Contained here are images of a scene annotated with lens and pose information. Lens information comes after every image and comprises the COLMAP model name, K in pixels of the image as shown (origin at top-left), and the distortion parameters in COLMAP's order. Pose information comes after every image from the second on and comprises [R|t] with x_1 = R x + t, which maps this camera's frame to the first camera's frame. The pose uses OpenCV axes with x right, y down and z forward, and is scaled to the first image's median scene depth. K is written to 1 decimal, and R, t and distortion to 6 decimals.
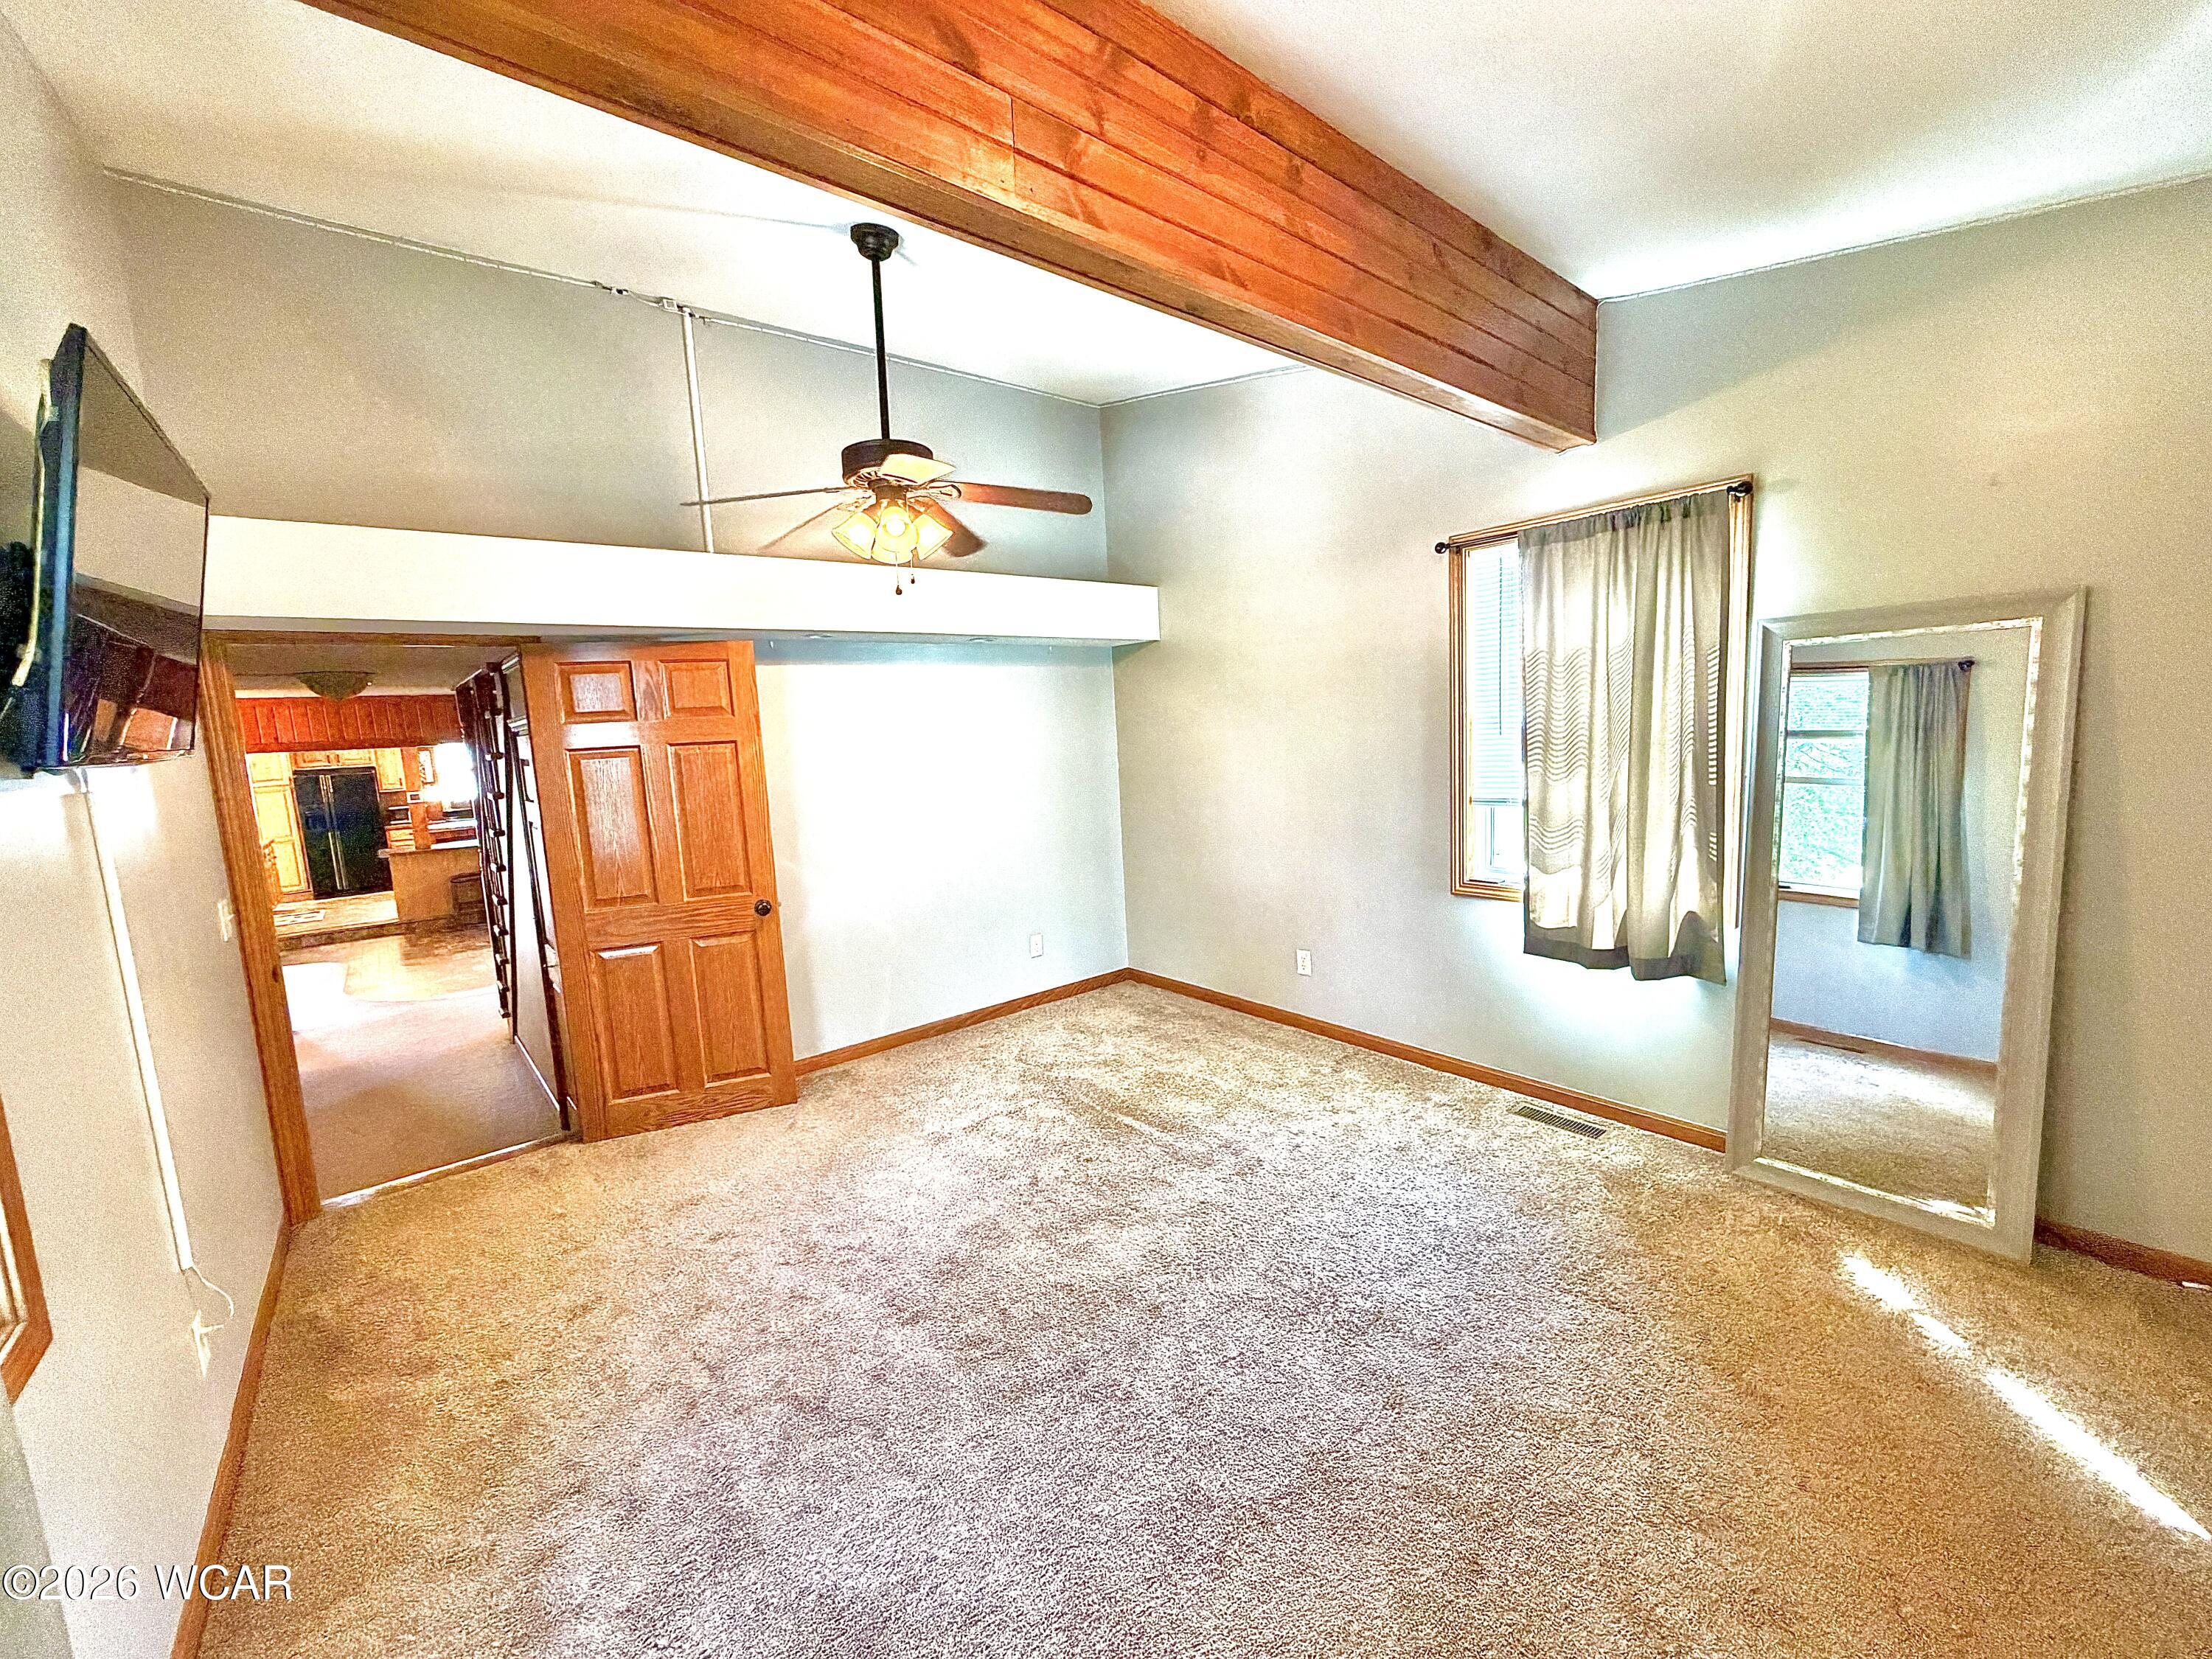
lens RADIAL K [[884.4, 0, 1101.5], [0, 884.4, 834.0], [0, 0, 1]] dist [-0.000225, -0.000148]
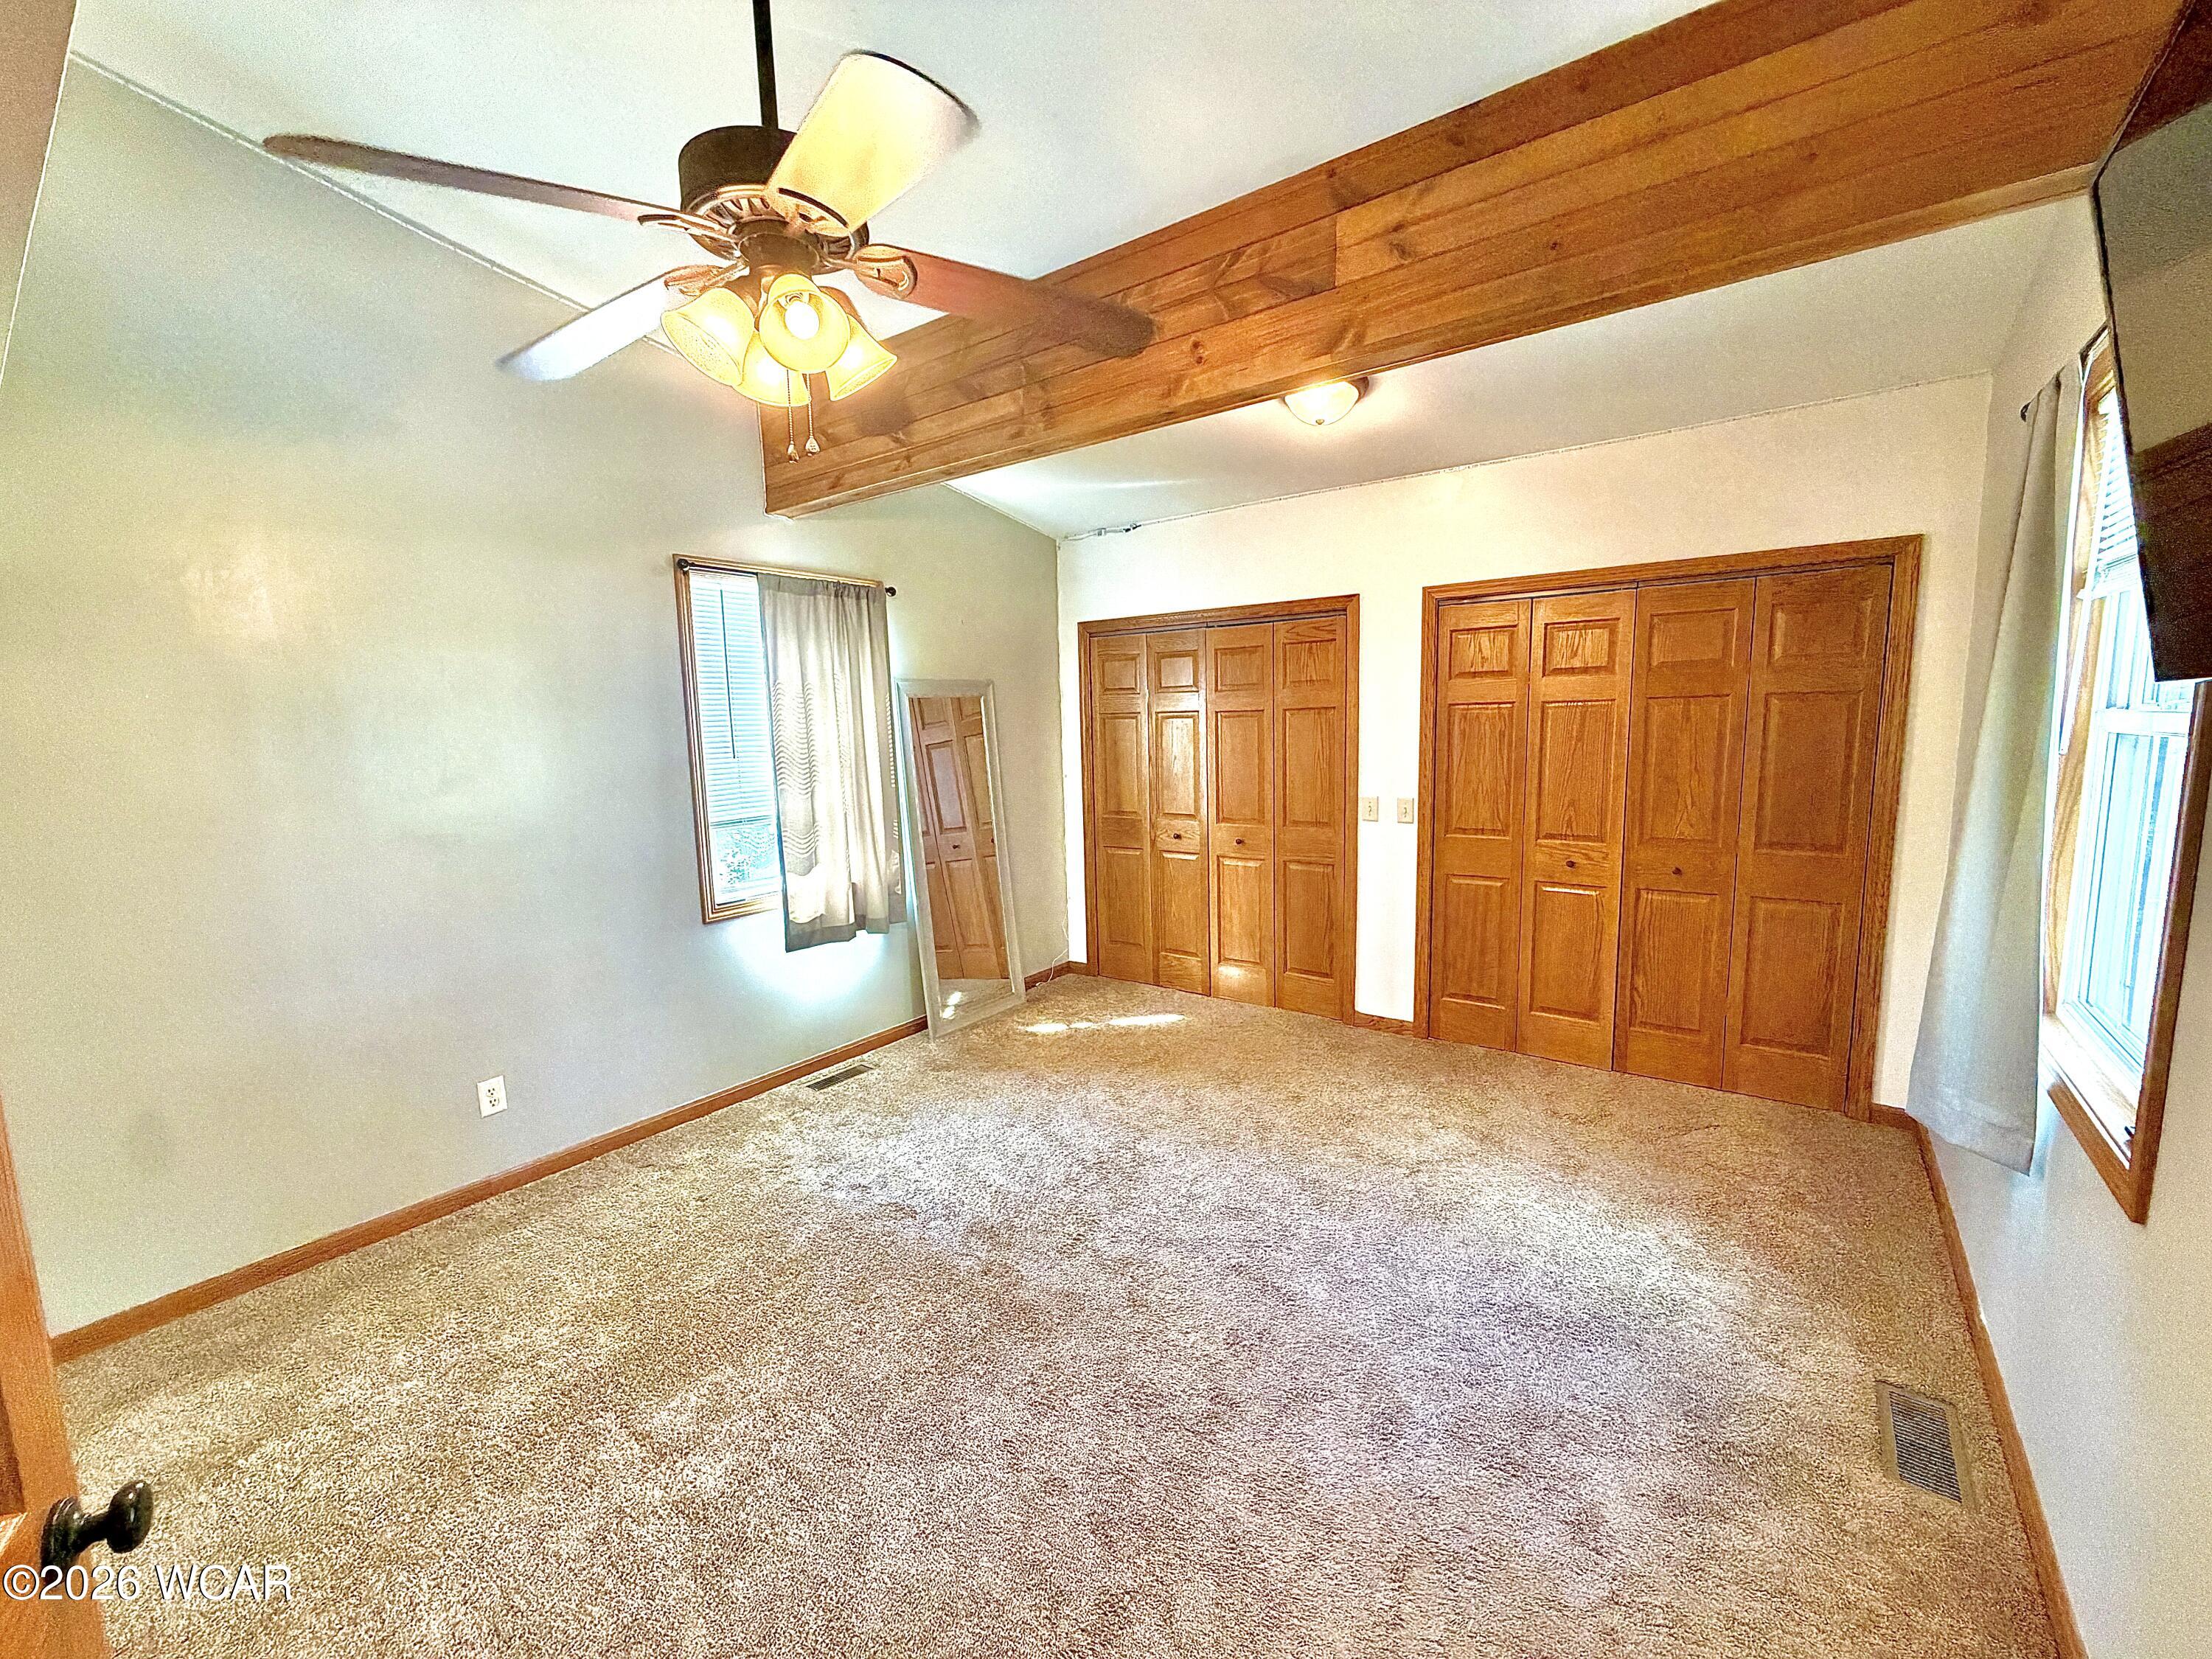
lens RADIAL K [[884.4, 0, 1102.3], [0, 884.4, 833.1], [0, 0, 1]] dist [-0.000225, -0.000148]
pose [[-0.237562, -0.072191, 0.968686, -0.688026], [0.153987, 0.981826, 0.110934, -0.075410], [-0.959089, 0.175519, -0.222128, 0.848736]]
